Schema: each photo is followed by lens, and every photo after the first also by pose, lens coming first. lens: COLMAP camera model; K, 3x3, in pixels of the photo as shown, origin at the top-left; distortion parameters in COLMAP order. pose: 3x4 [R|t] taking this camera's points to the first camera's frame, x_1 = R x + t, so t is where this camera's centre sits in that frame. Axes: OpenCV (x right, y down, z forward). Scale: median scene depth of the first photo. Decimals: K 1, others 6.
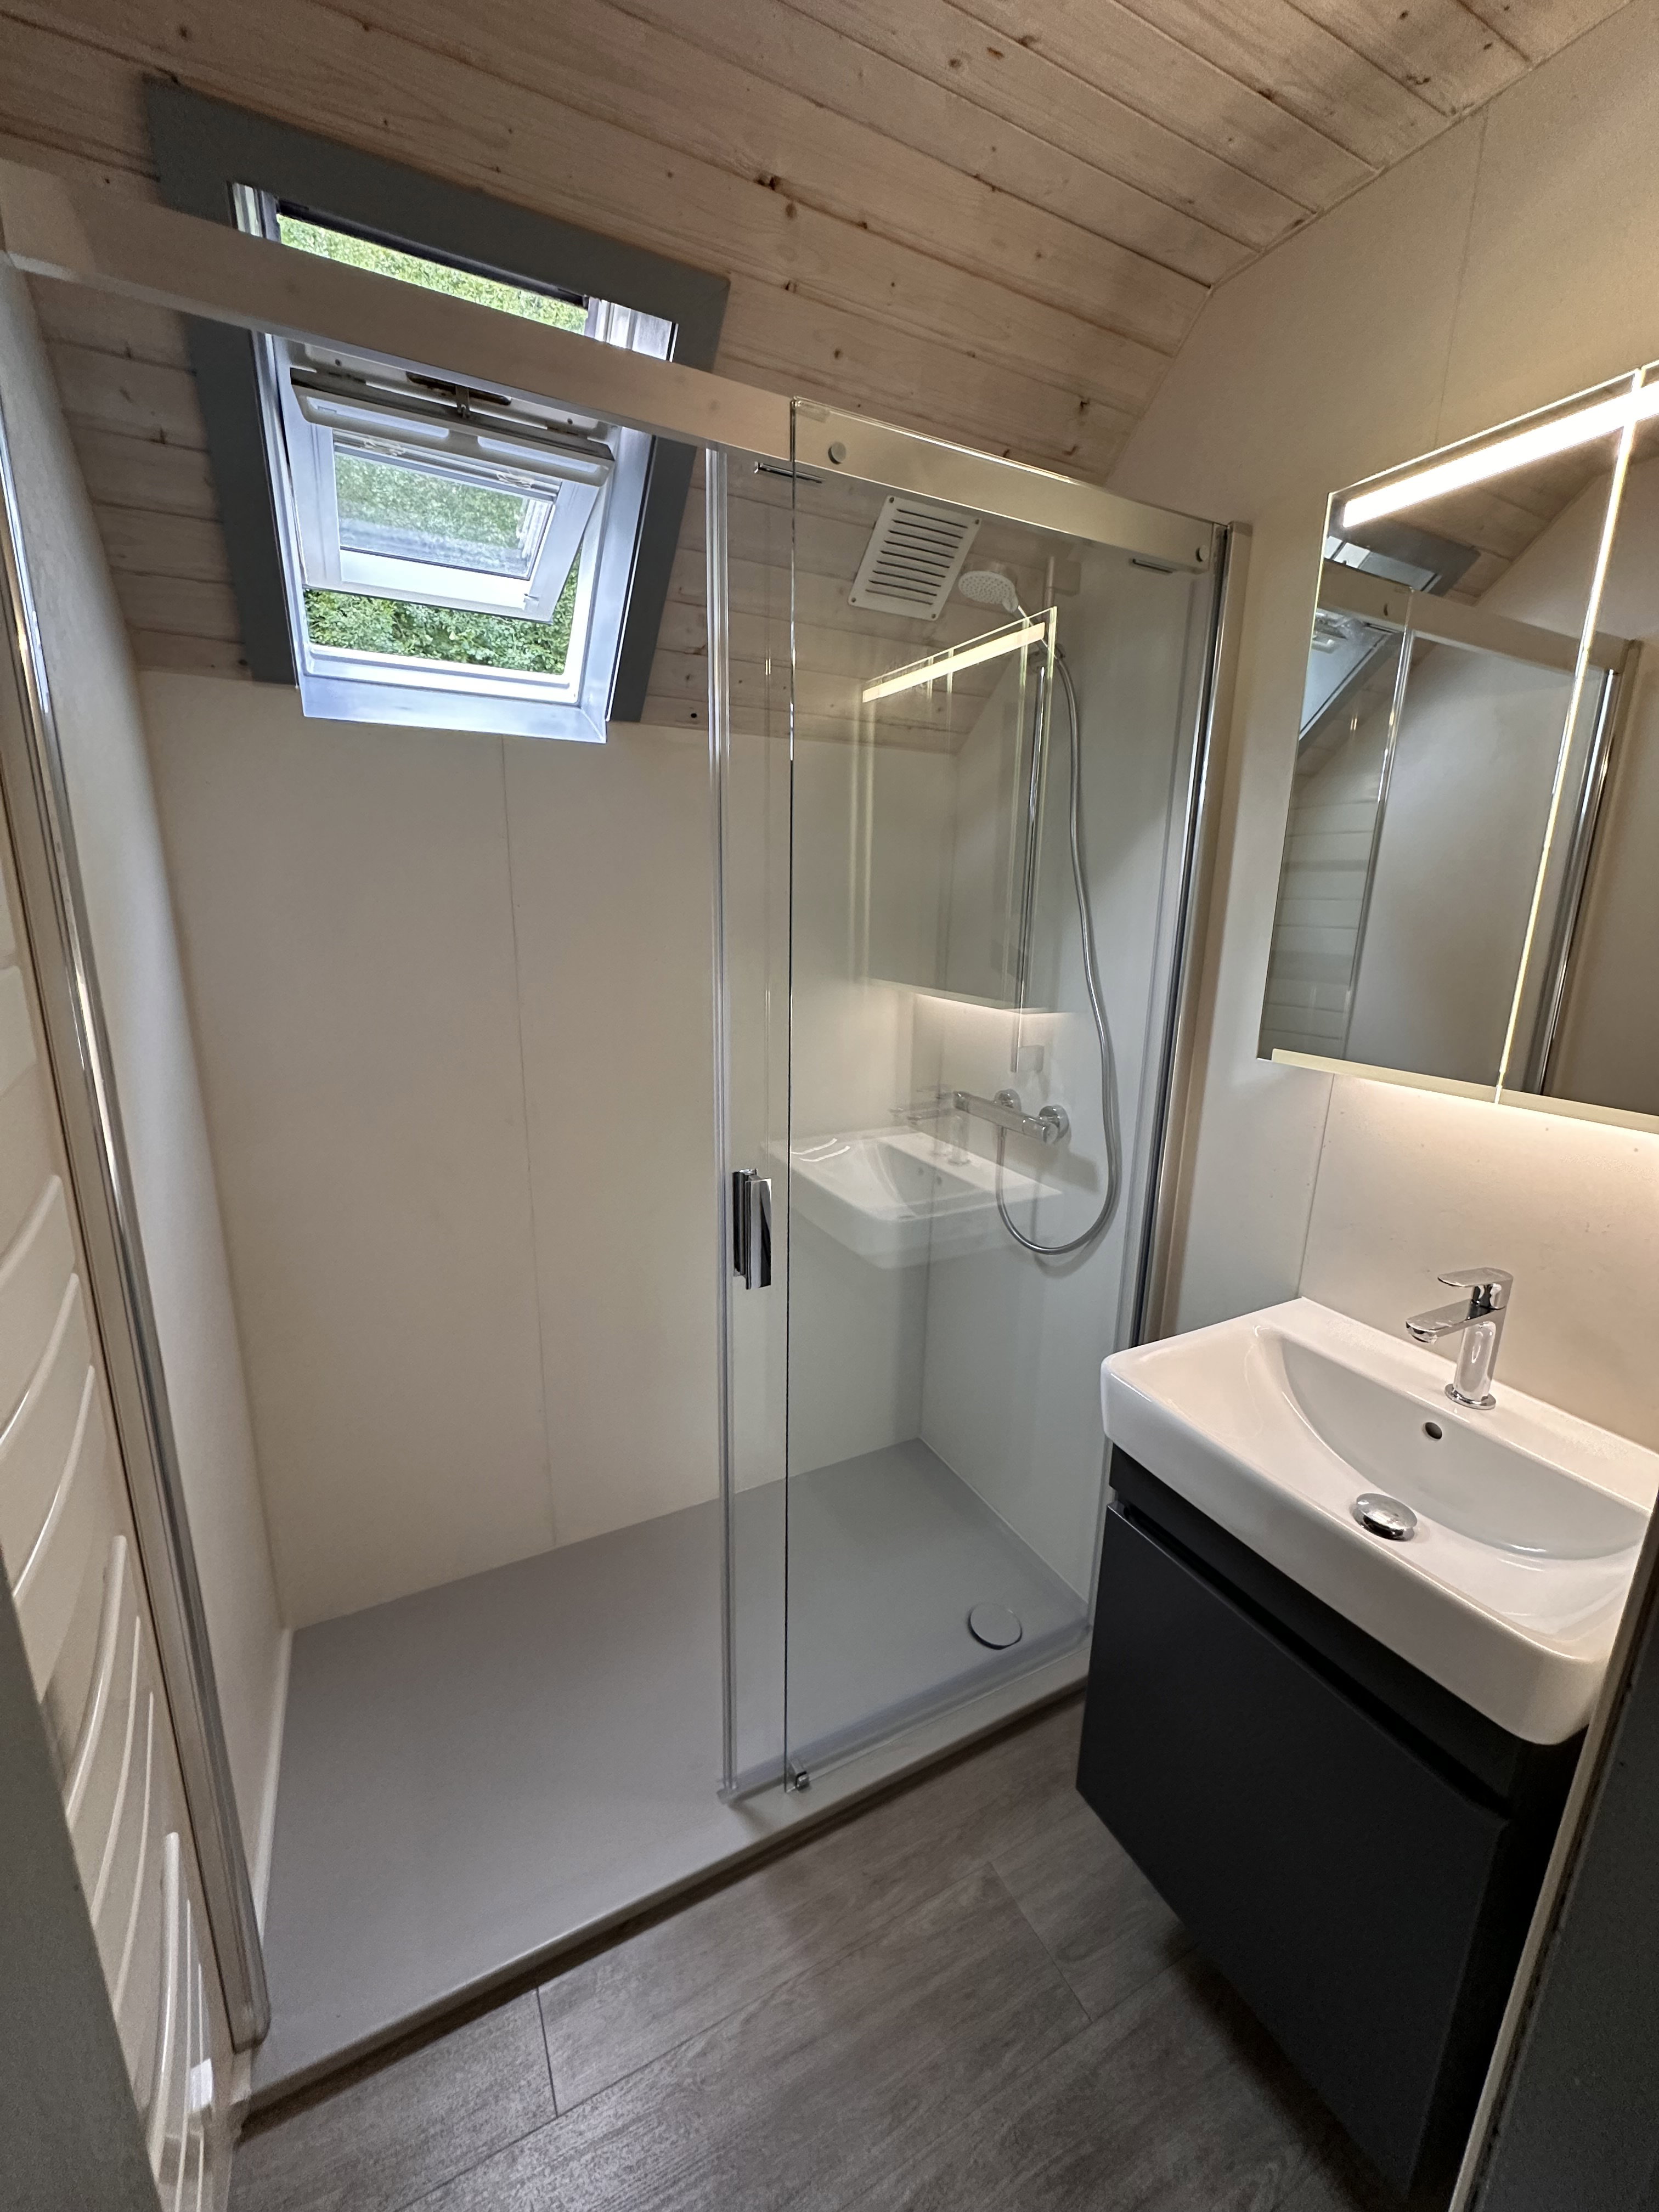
lens RADIAL K [[879.1, 0, 829.5], [0, 879.1, 1106.0], [0, 0, 1]] dist [0.000451, 0.000440]
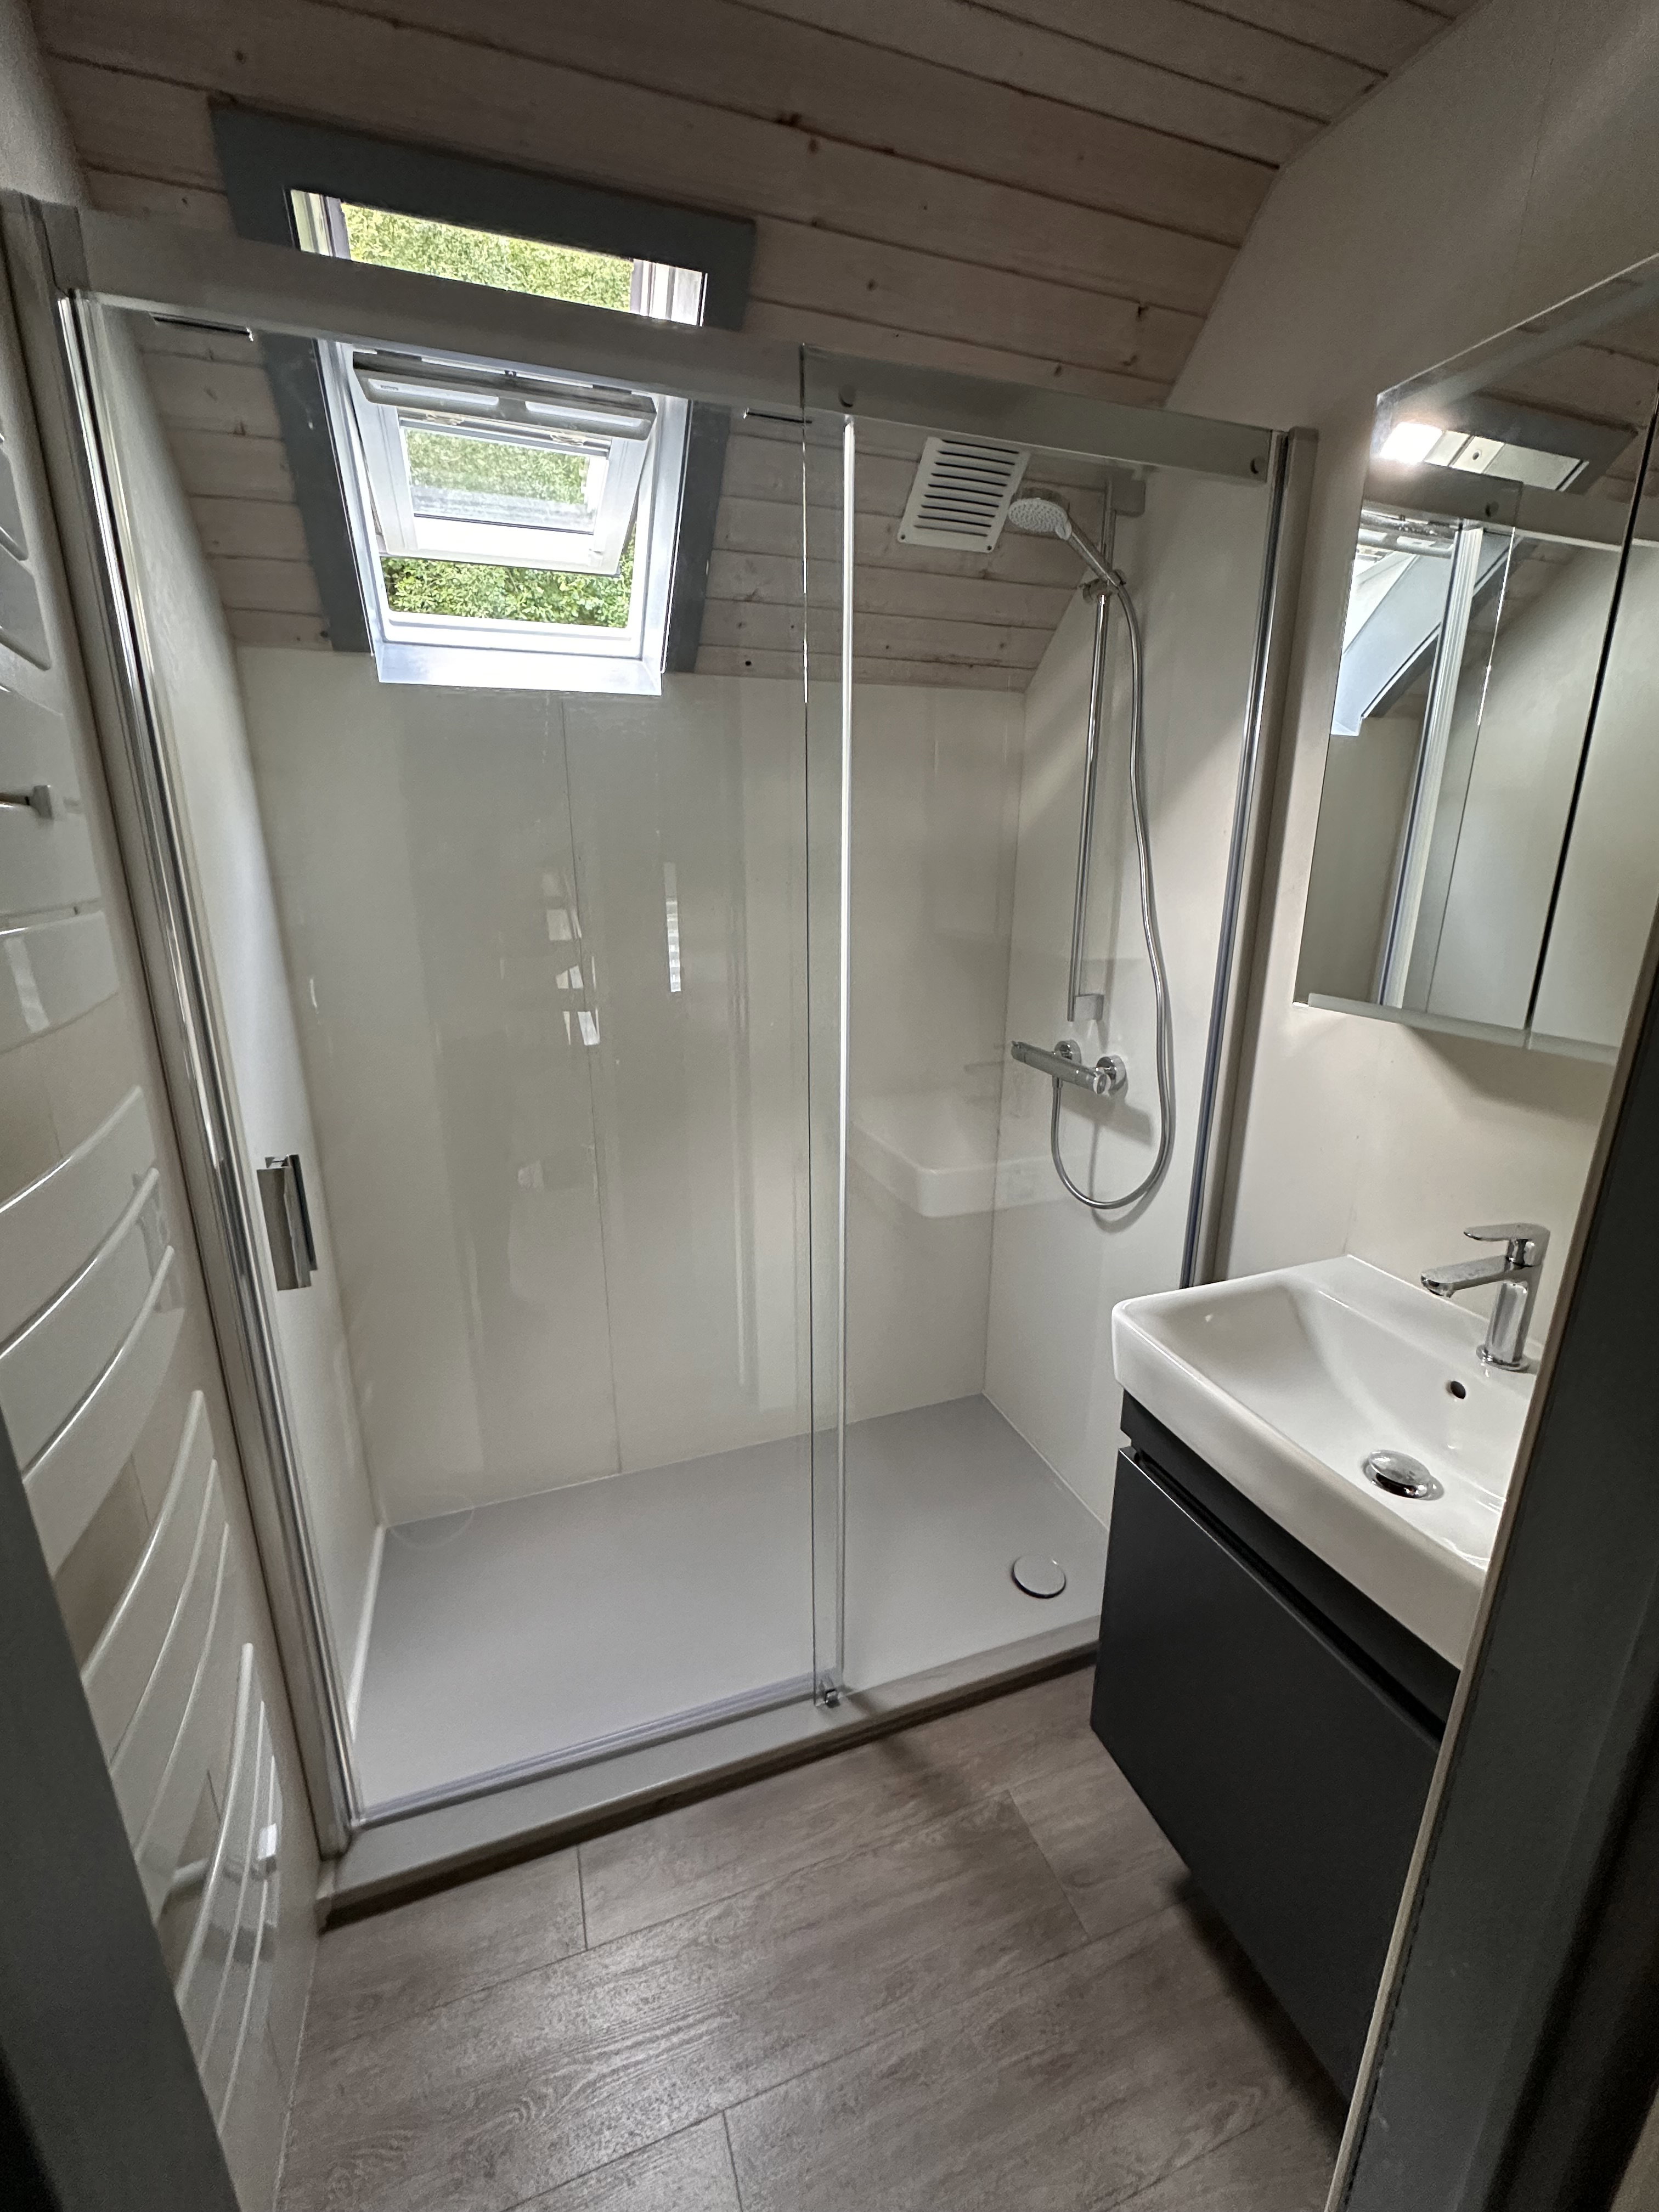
lens RADIAL K [[917.2, 0, 829.5], [0, 917.2, 1106.0], [0, 0, 1]] dist [0.001434, 0.001024]
pose [[0.991282, 0.017806, -0.130549, 0.113665], [-0.012414, 0.999040, 0.042002, 0.021516], [0.131171, -0.040015, 0.990552, -0.063709]]
